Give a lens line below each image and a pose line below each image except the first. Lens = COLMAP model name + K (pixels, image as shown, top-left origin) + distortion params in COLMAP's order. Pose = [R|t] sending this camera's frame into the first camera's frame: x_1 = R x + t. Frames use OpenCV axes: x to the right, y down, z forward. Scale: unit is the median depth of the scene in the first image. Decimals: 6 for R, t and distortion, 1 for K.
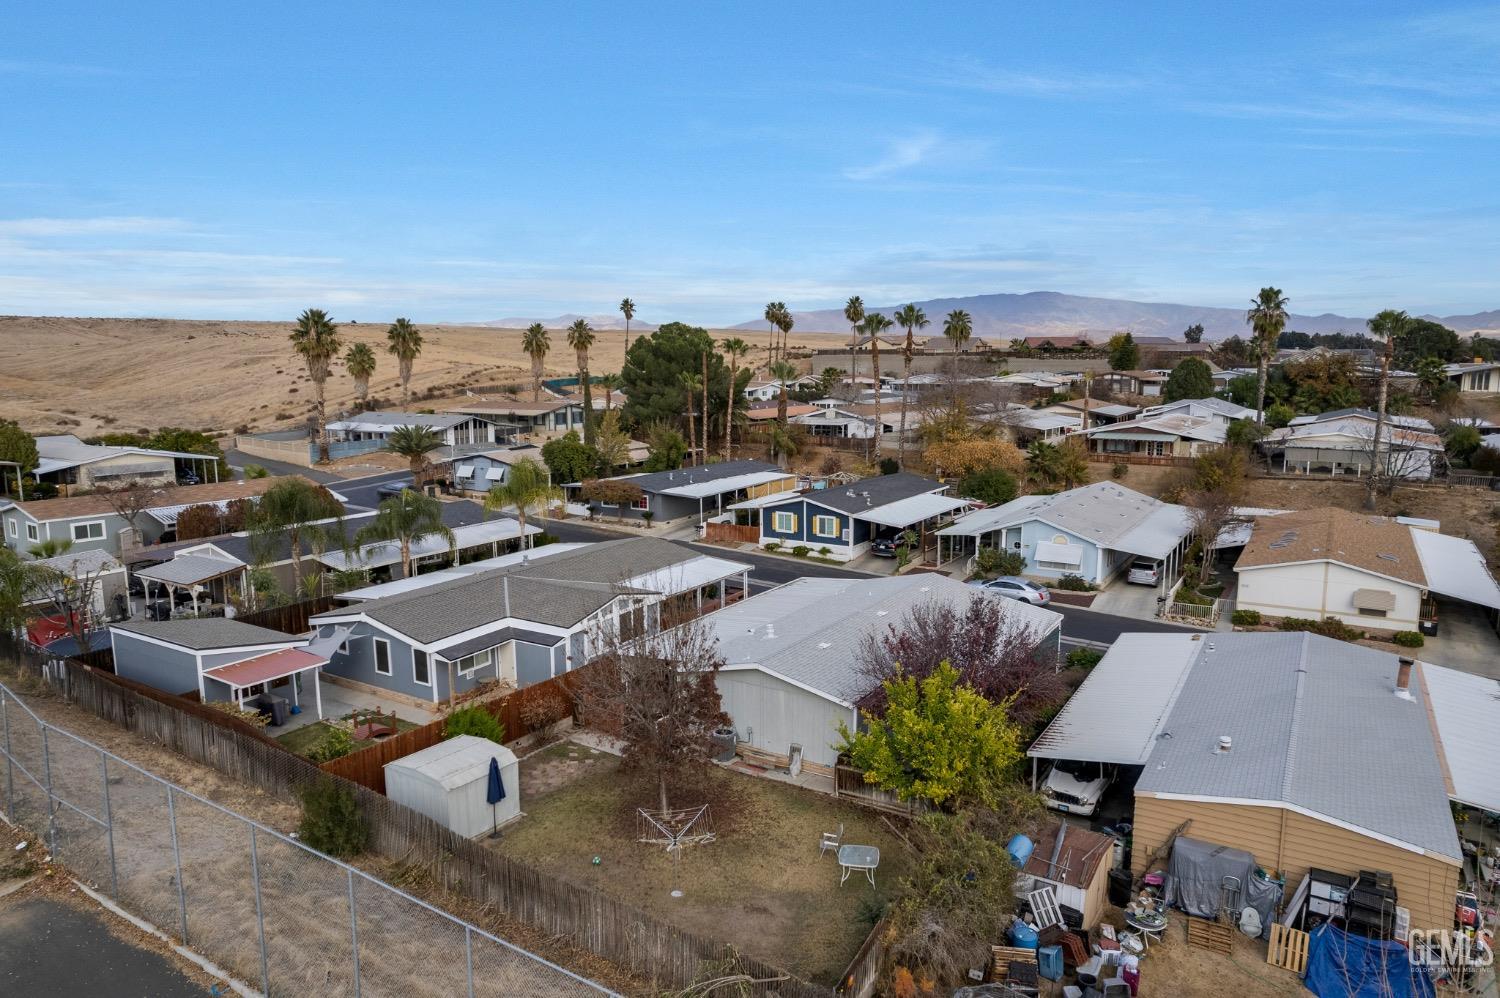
lens RADIAL K [[964.0, 0, 791.8], [0, 964.0, 492.7], [0, 0, 1]] dist [-0.053529, 0.029110]
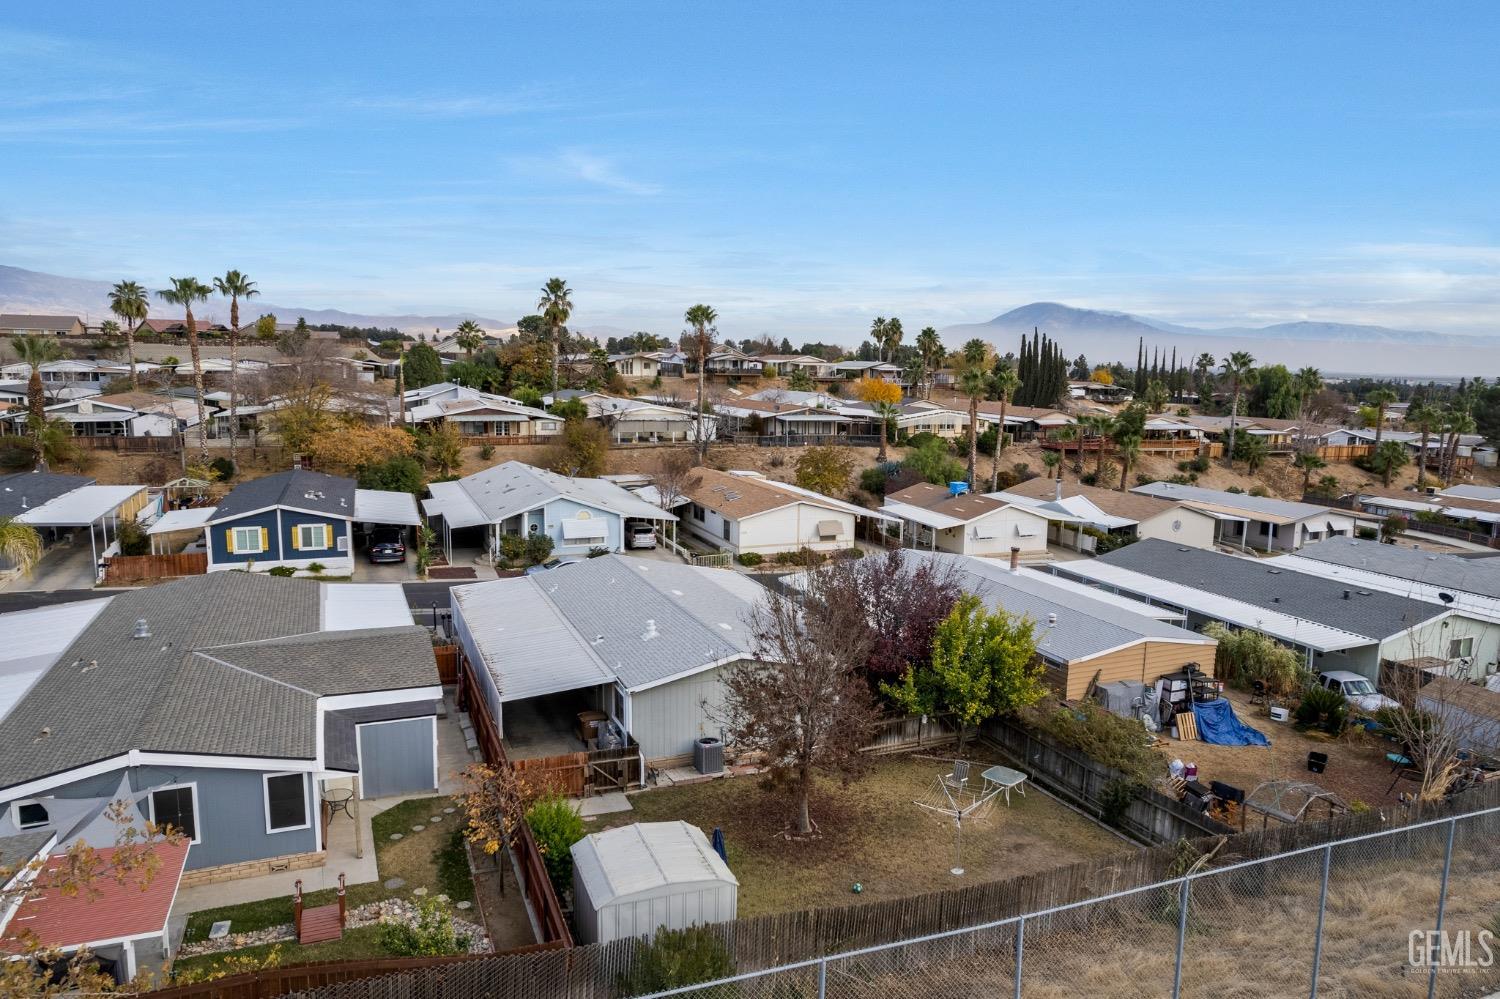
lens RADIAL K [[964.0, 0, 768.2], [0, 964.0, 499.6], [0, 0, 1]] dist [-0.053529, 0.029110]
pose [[0.600735, -0.103428, 0.792730, -0.363112], [0.092166, 0.993944, 0.059837, -0.008766], [-0.794118, 0.037116, 0.606629, 0.212983]]
